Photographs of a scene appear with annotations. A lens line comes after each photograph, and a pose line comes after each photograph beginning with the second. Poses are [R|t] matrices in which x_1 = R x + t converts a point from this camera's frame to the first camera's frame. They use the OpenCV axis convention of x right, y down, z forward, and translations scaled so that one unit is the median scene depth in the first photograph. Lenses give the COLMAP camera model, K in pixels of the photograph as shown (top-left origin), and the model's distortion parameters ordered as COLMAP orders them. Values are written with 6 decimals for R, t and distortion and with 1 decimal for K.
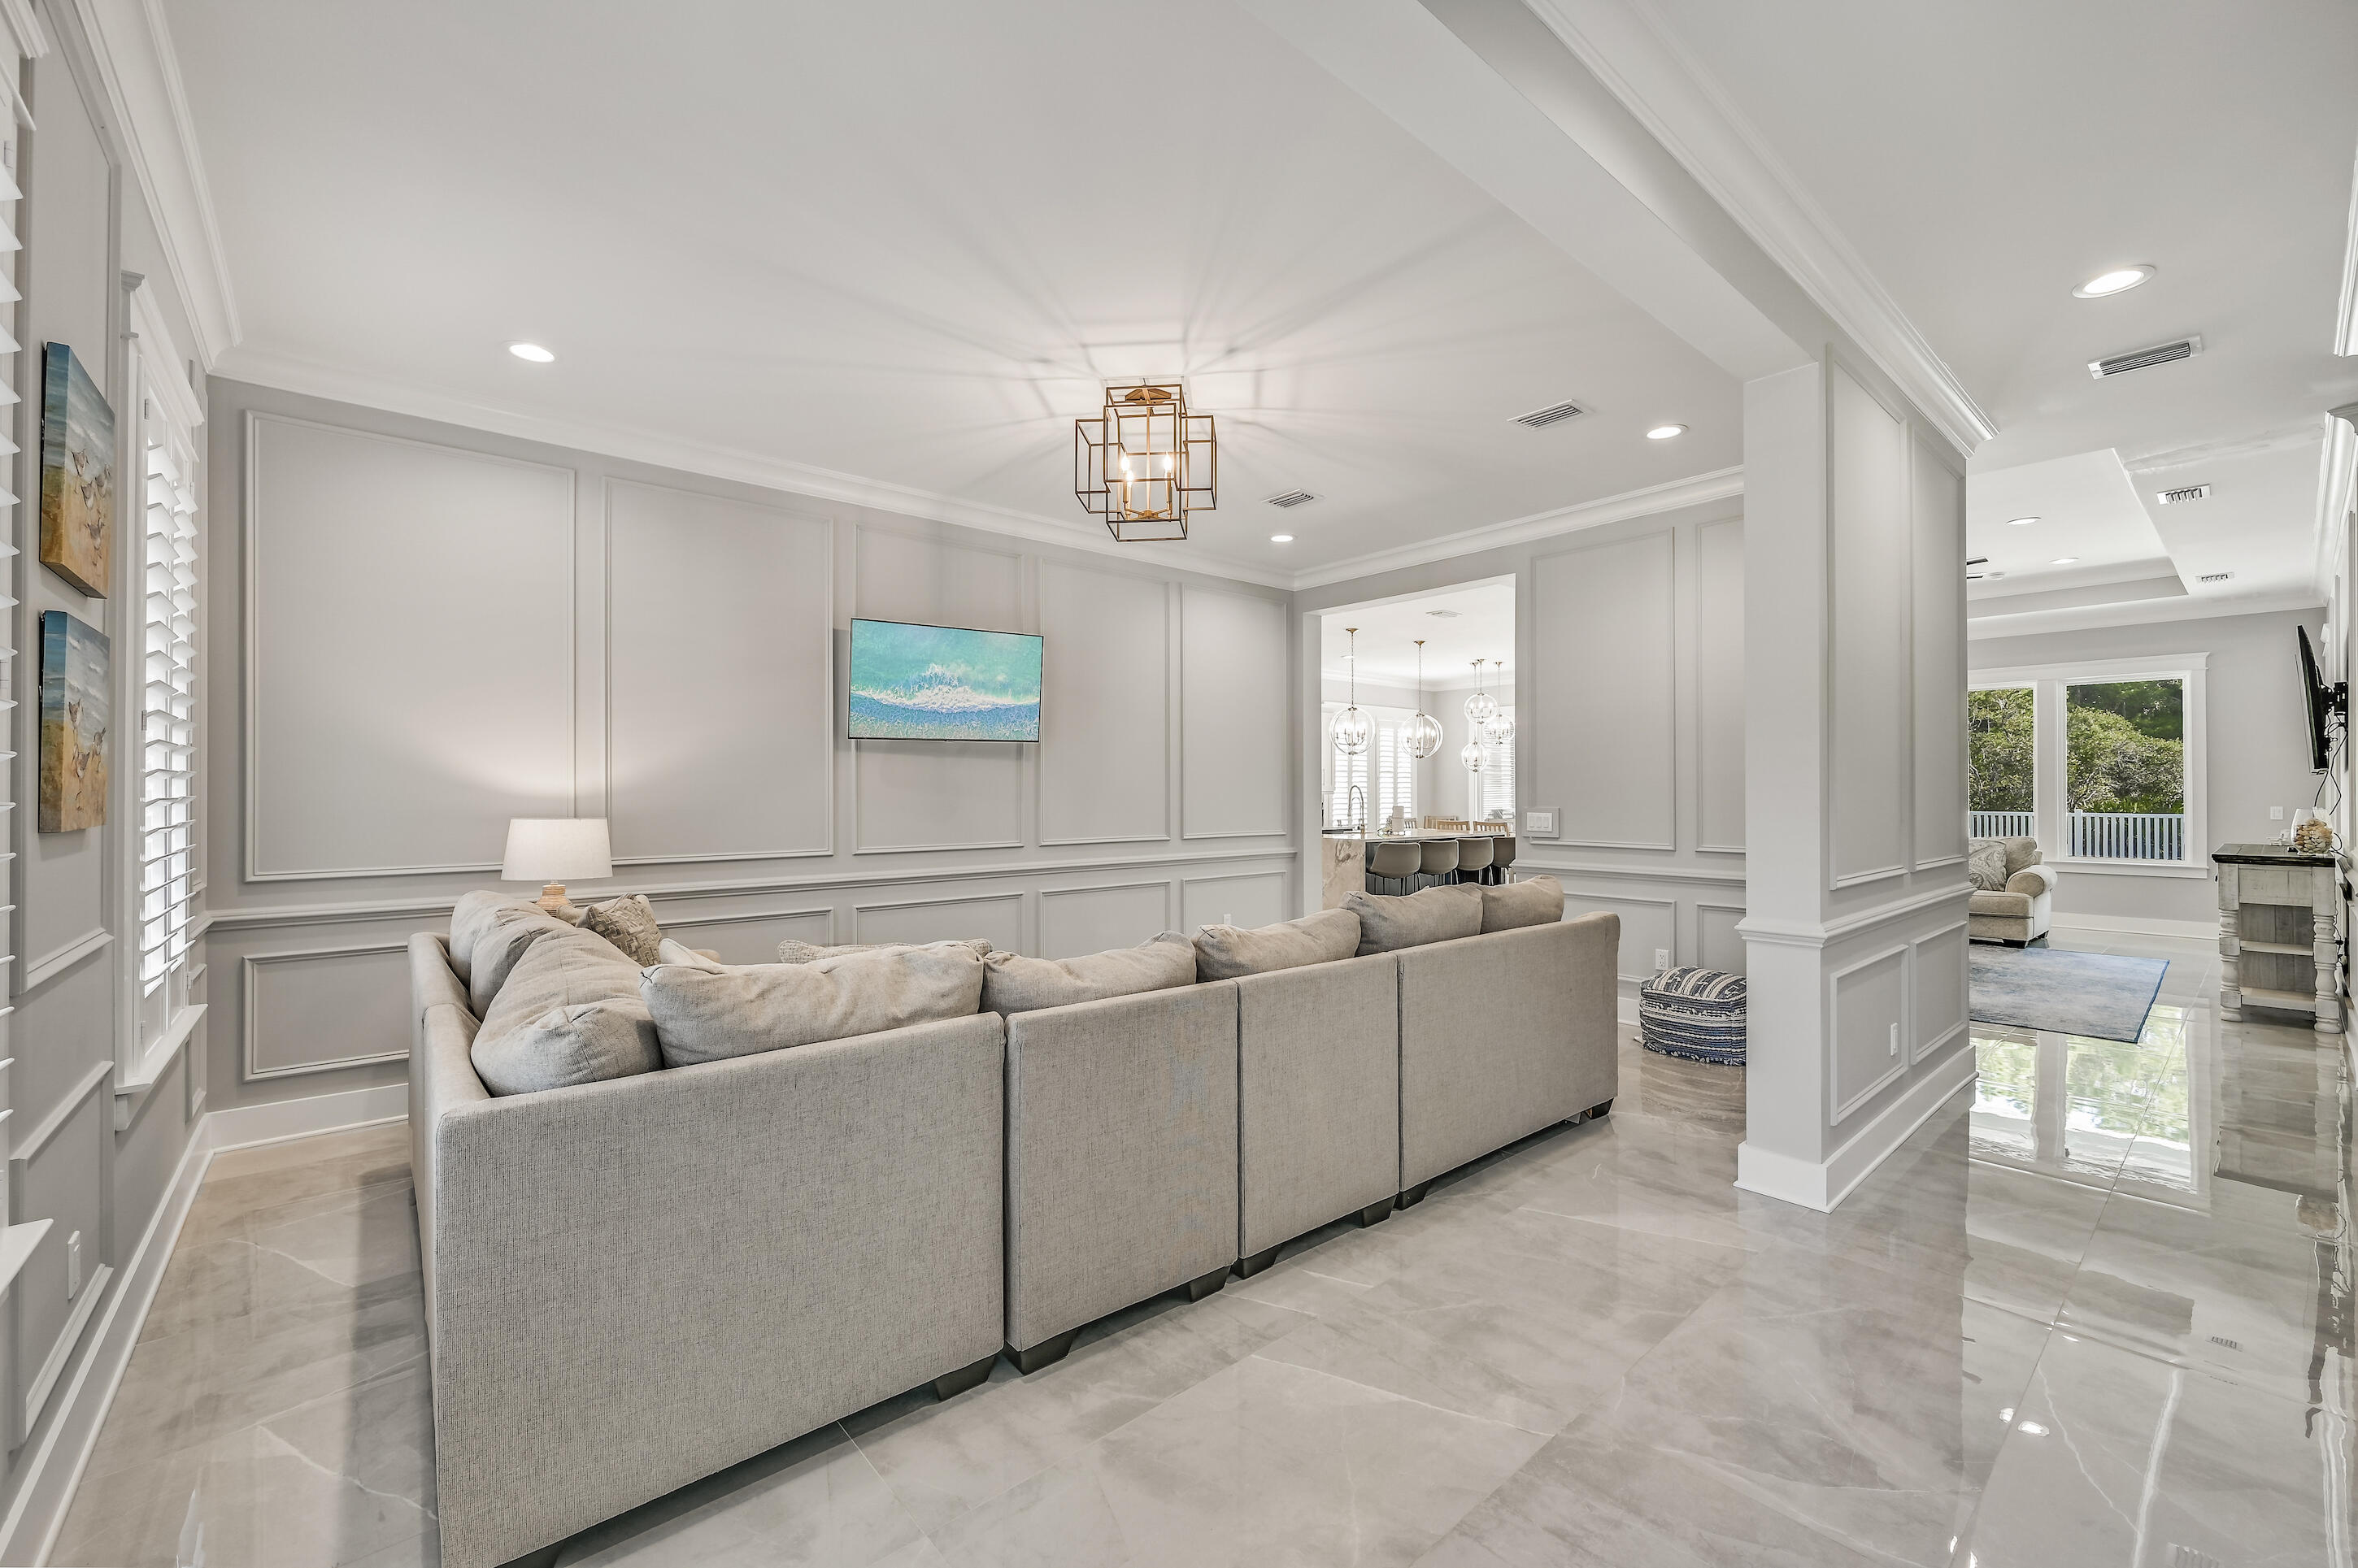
lens RADIAL K [[945.7, 0, 1179.0], [0, 945.7, 784.0], [0, 0, 1]] dist [0.005001, 0.000541]
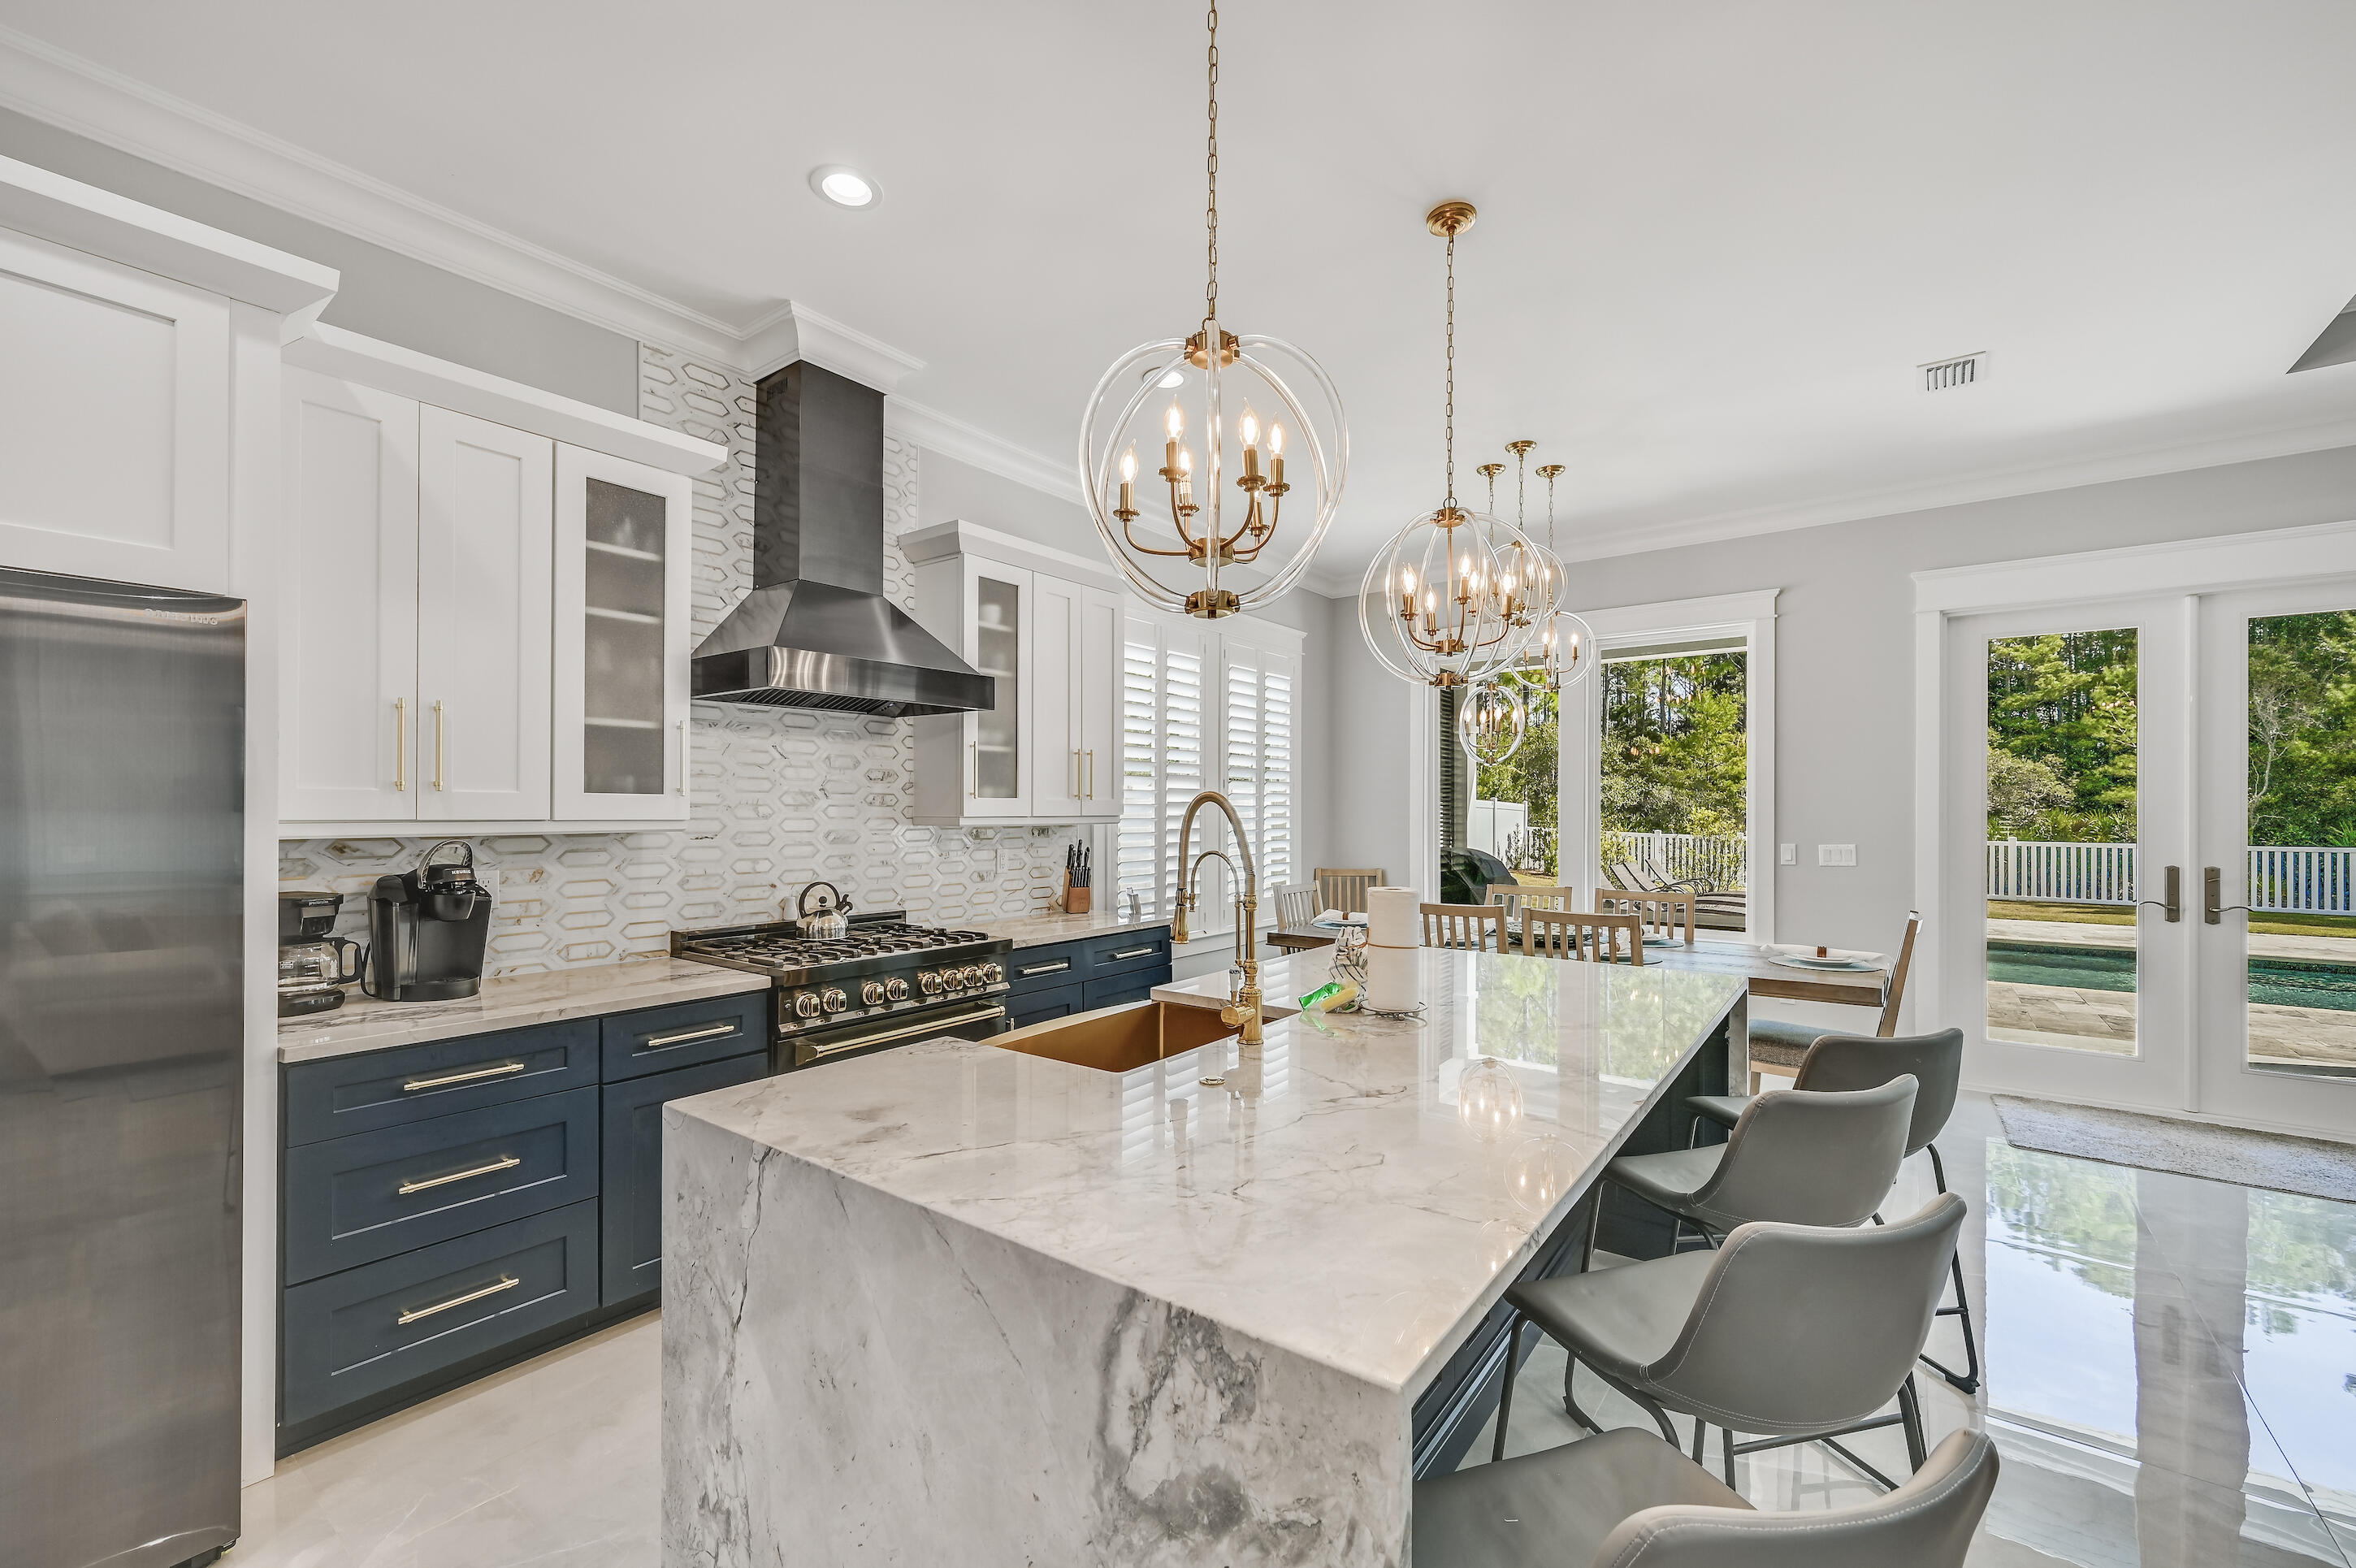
lens RADIAL K [[977.0, 0, 1169.7], [0, 977.0, 811.0], [0, 0, 1]] dist [-0.002164, -0.000225]
pose [[0.975310, 0.002171, 0.220829, 0.072936], [-0.003988, 0.999962, 0.007783, 0.000973], [-0.220804, -0.008471, 0.975281, 0.373399]]
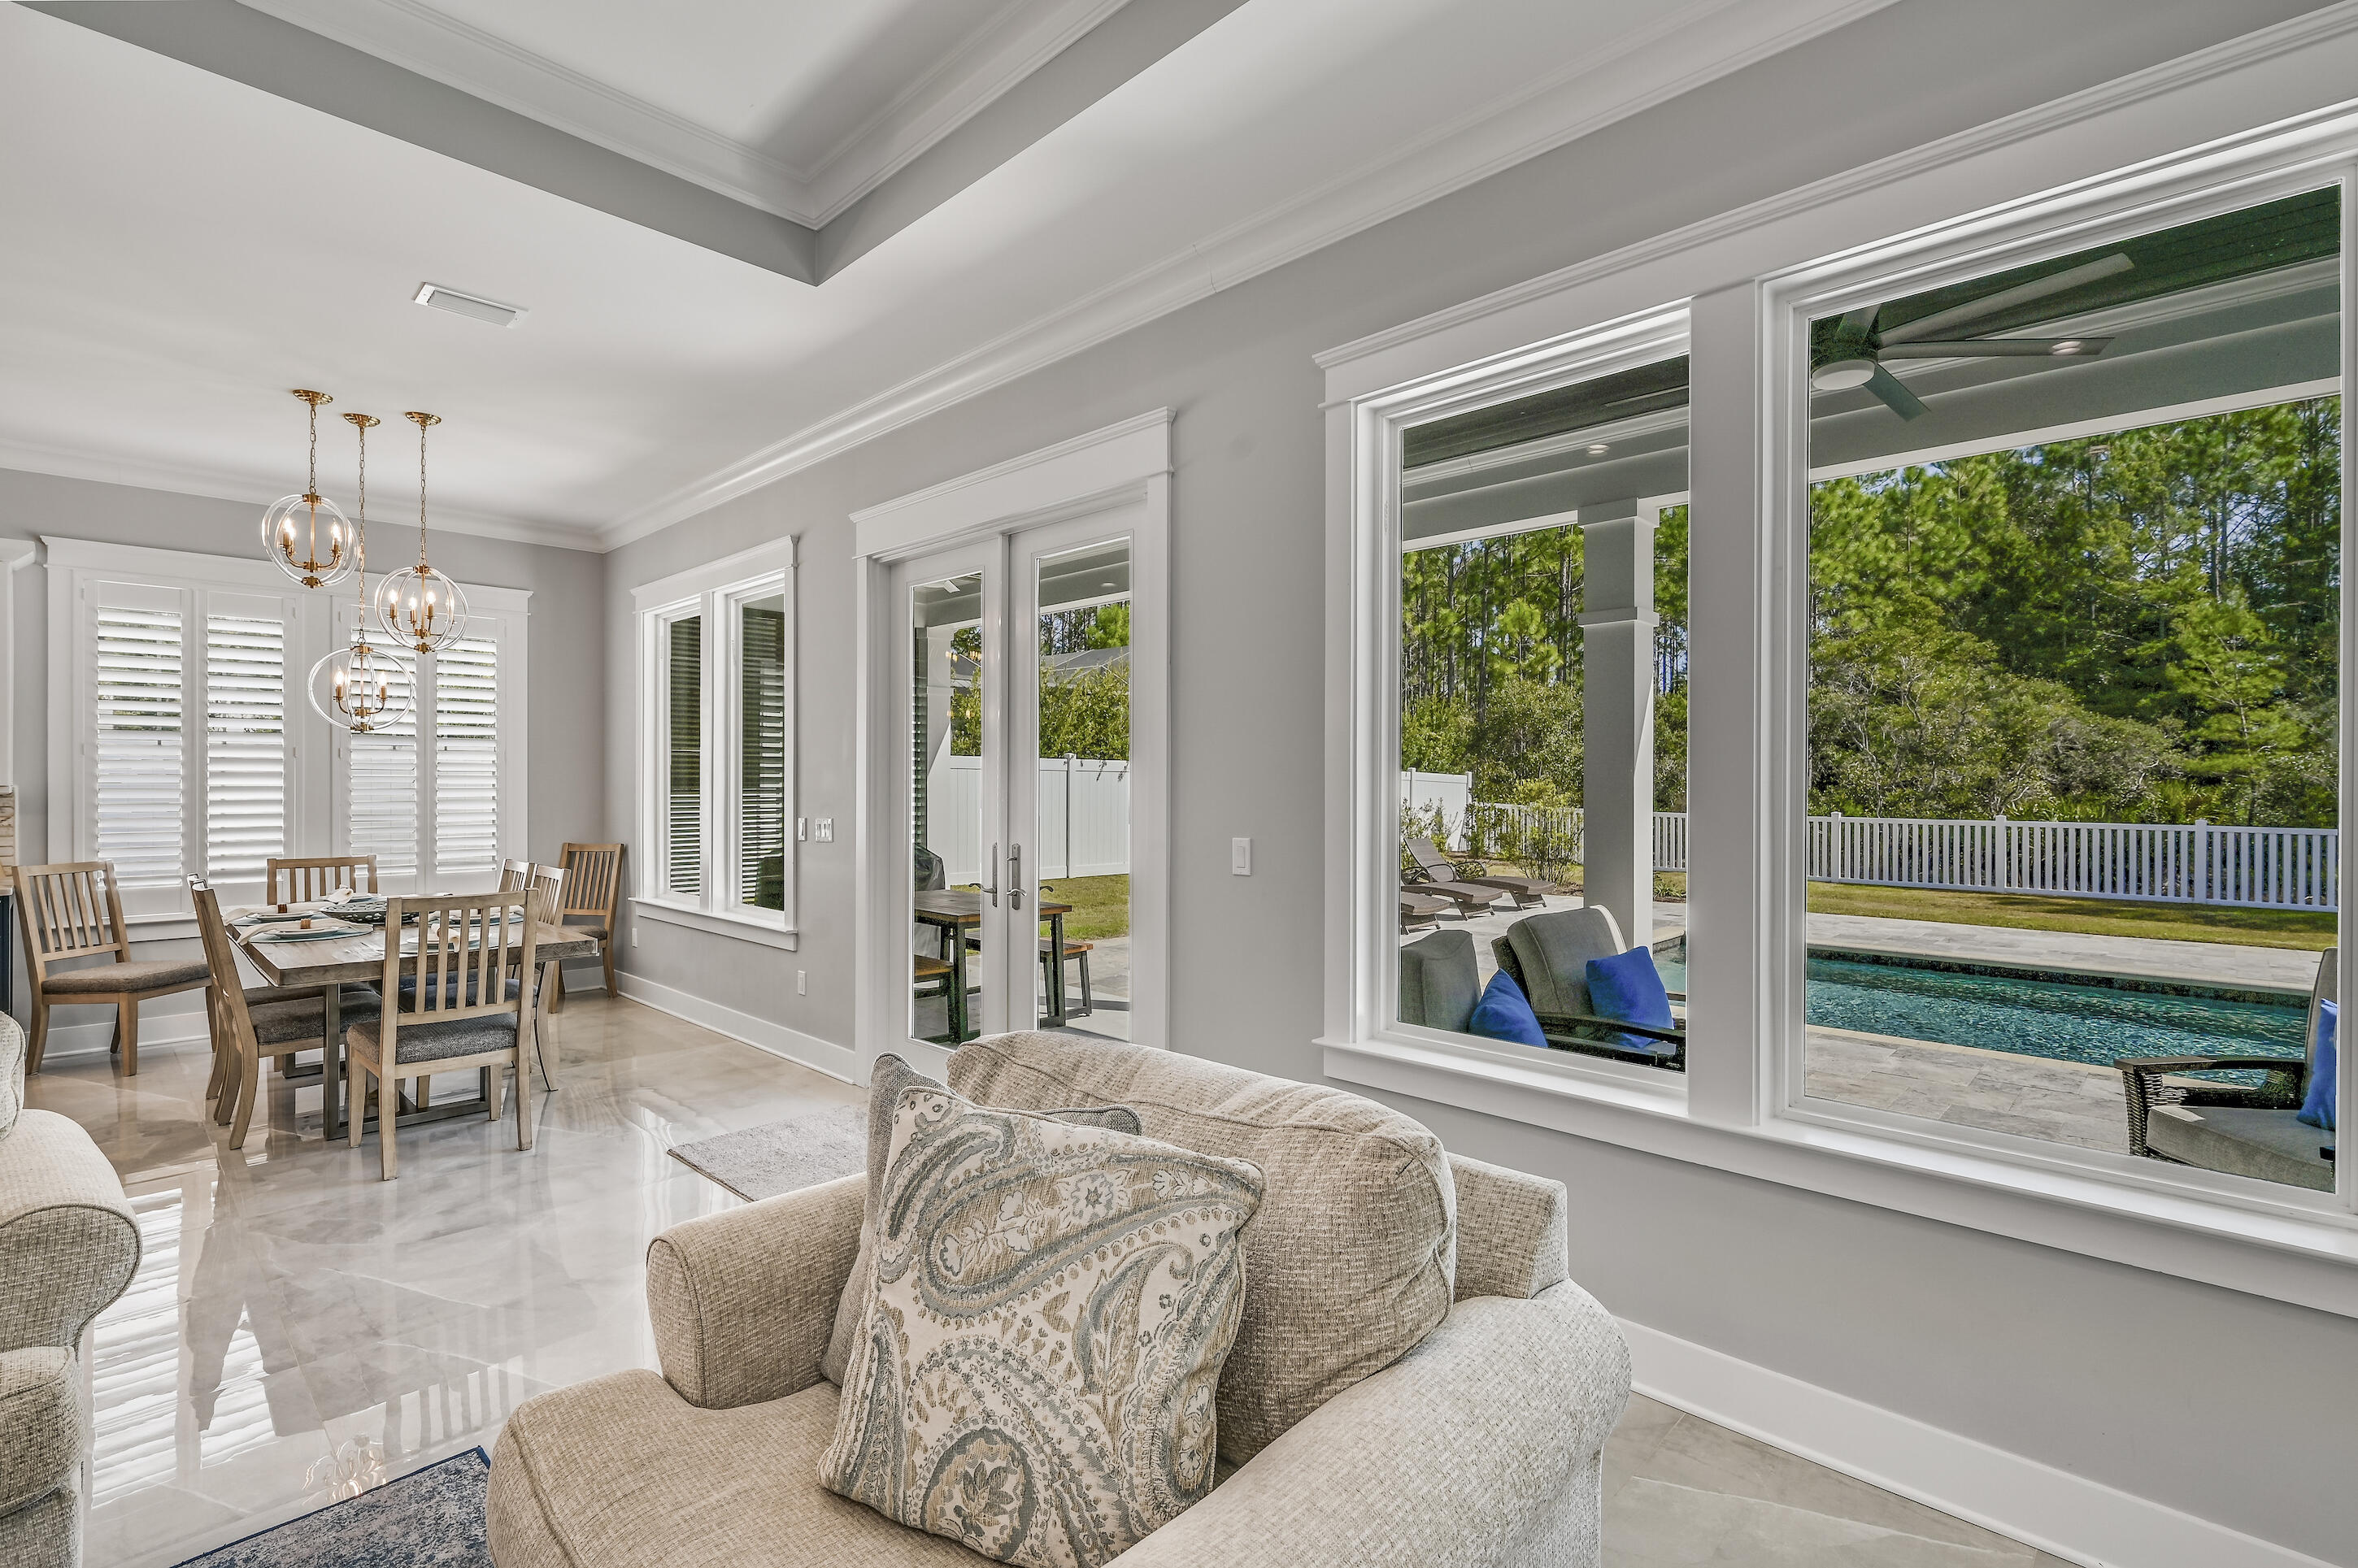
lens RADIAL K [[1066.7, 0, 1179.0], [0, 1066.7, 784.0], [0, 0, 1]] dist [-0.002497, -0.000090]
pose [[0.996133, 0.002165, 0.087835, 0.331369], [-0.002815, 0.999970, 0.007276, 0.000992], [-0.087817, -0.007495, 0.996108, 0.331453]]
